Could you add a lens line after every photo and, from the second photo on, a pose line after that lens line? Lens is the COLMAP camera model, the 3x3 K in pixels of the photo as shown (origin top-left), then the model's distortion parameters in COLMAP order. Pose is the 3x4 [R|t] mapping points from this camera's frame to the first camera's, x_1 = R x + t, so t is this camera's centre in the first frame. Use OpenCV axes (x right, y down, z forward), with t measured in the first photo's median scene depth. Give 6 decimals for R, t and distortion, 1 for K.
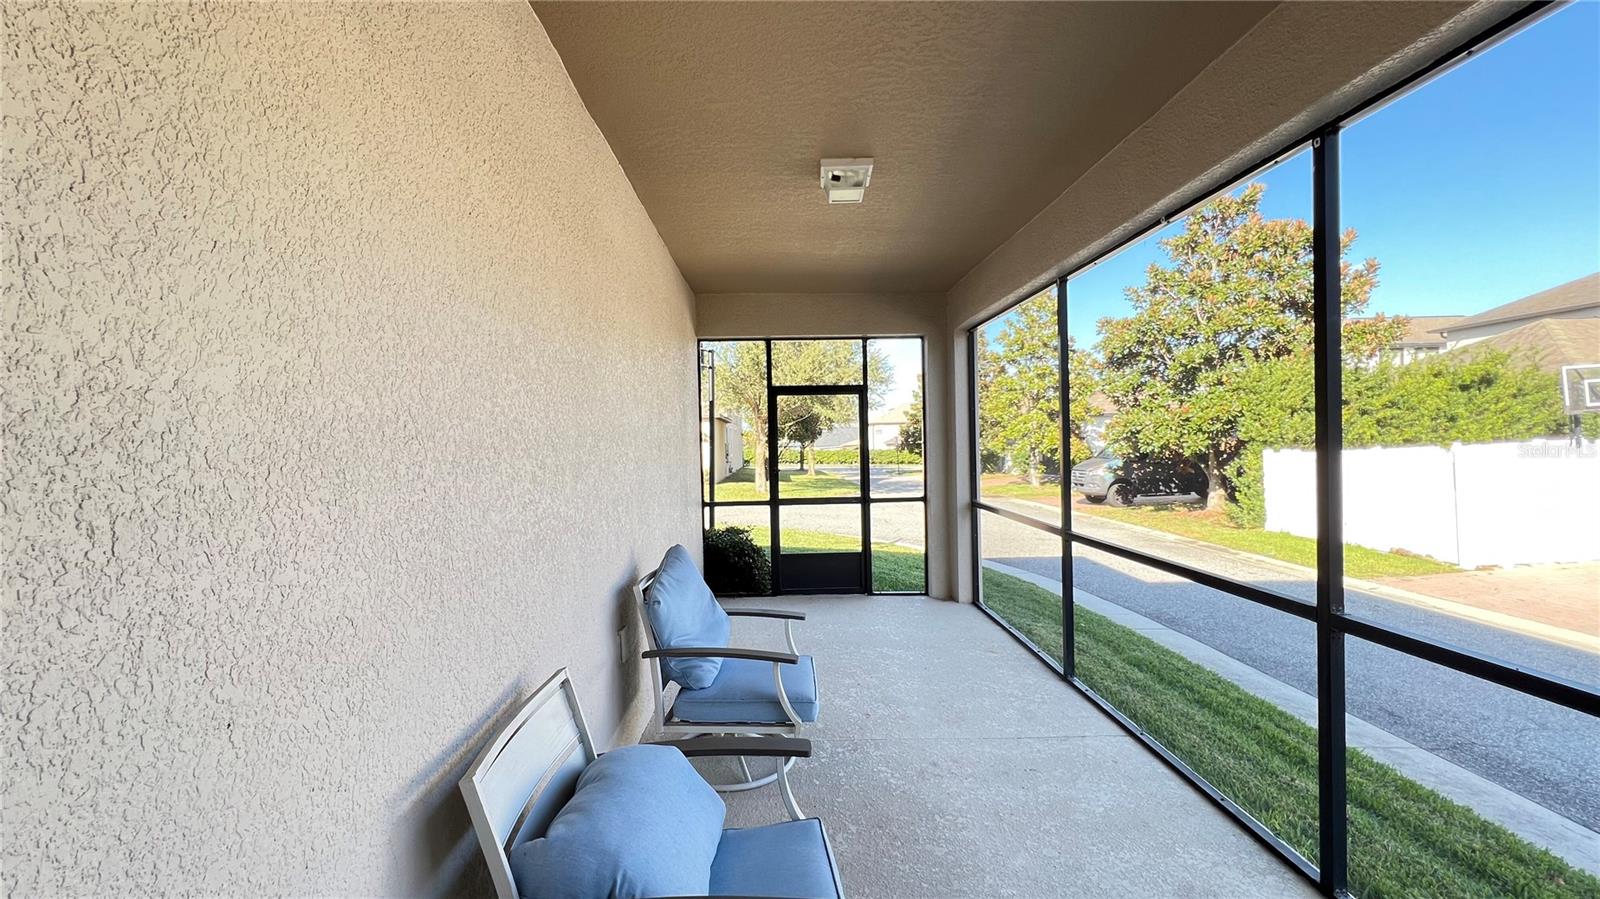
lens RADIAL K [[642.4, 0, 794.4], [0, 642.4, 448.7], [0, 0, 1]] dist [-0.001842, 0.000959]
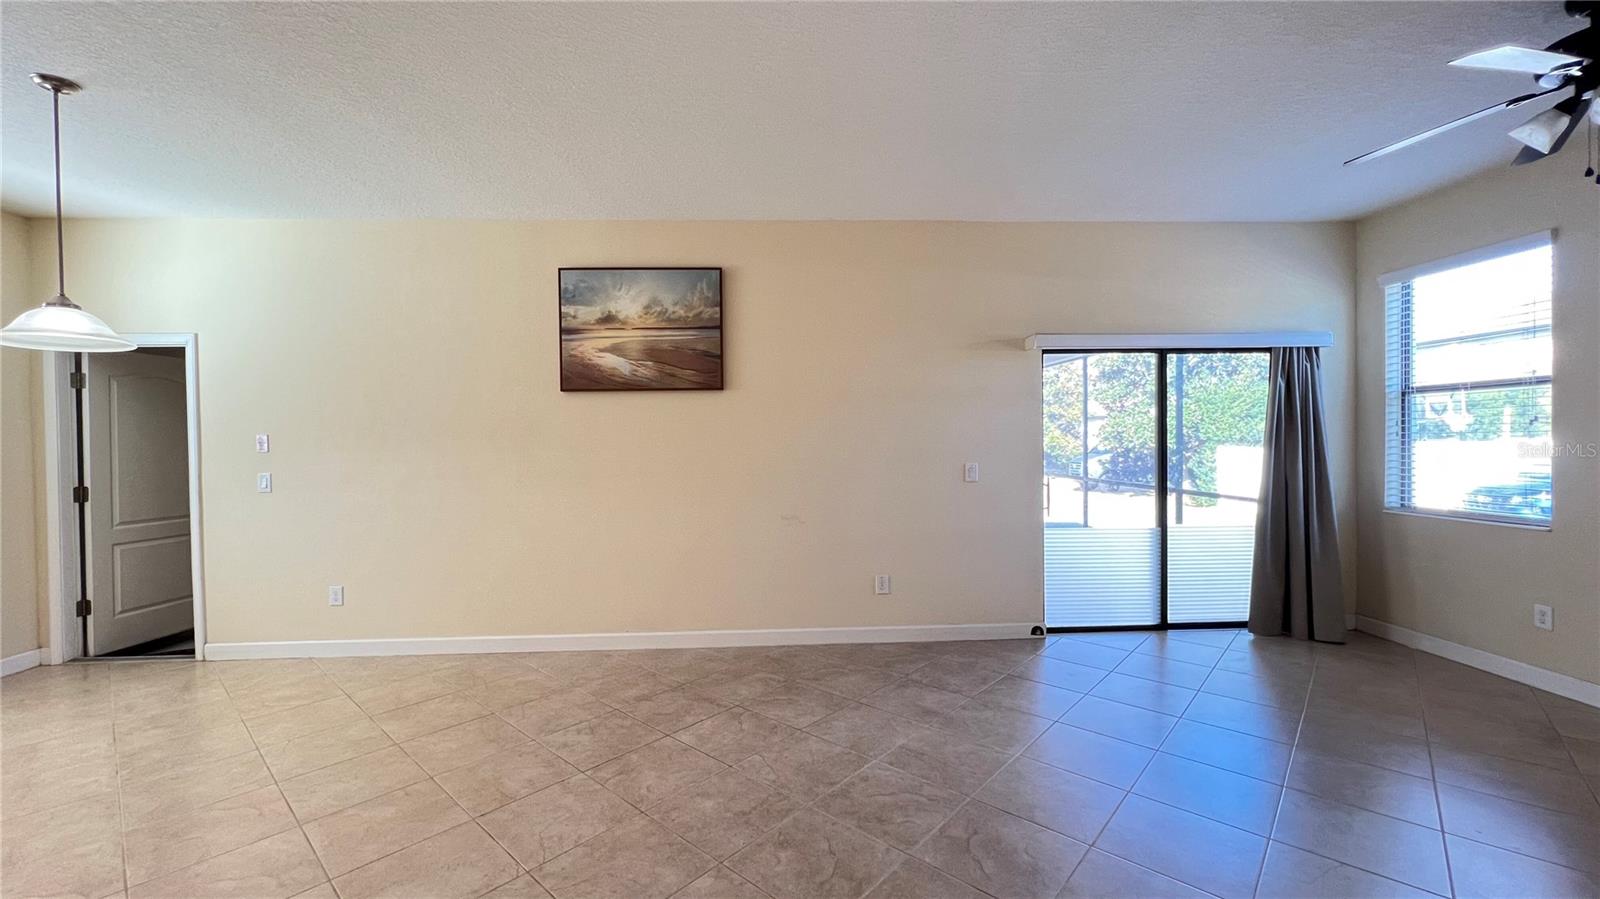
lens RADIAL K [[642.4, 0, 794.4], [0, 642.4, 448.7], [0, 0, 1]] dist [-0.001842, 0.000959]
pose [[0.999701, 0.019136, 0.015217, -0.131475], [-0.019147, 0.999817, 0.000550, 0.018615], [-0.015203, -0.000841, 0.999884, -0.257025]]
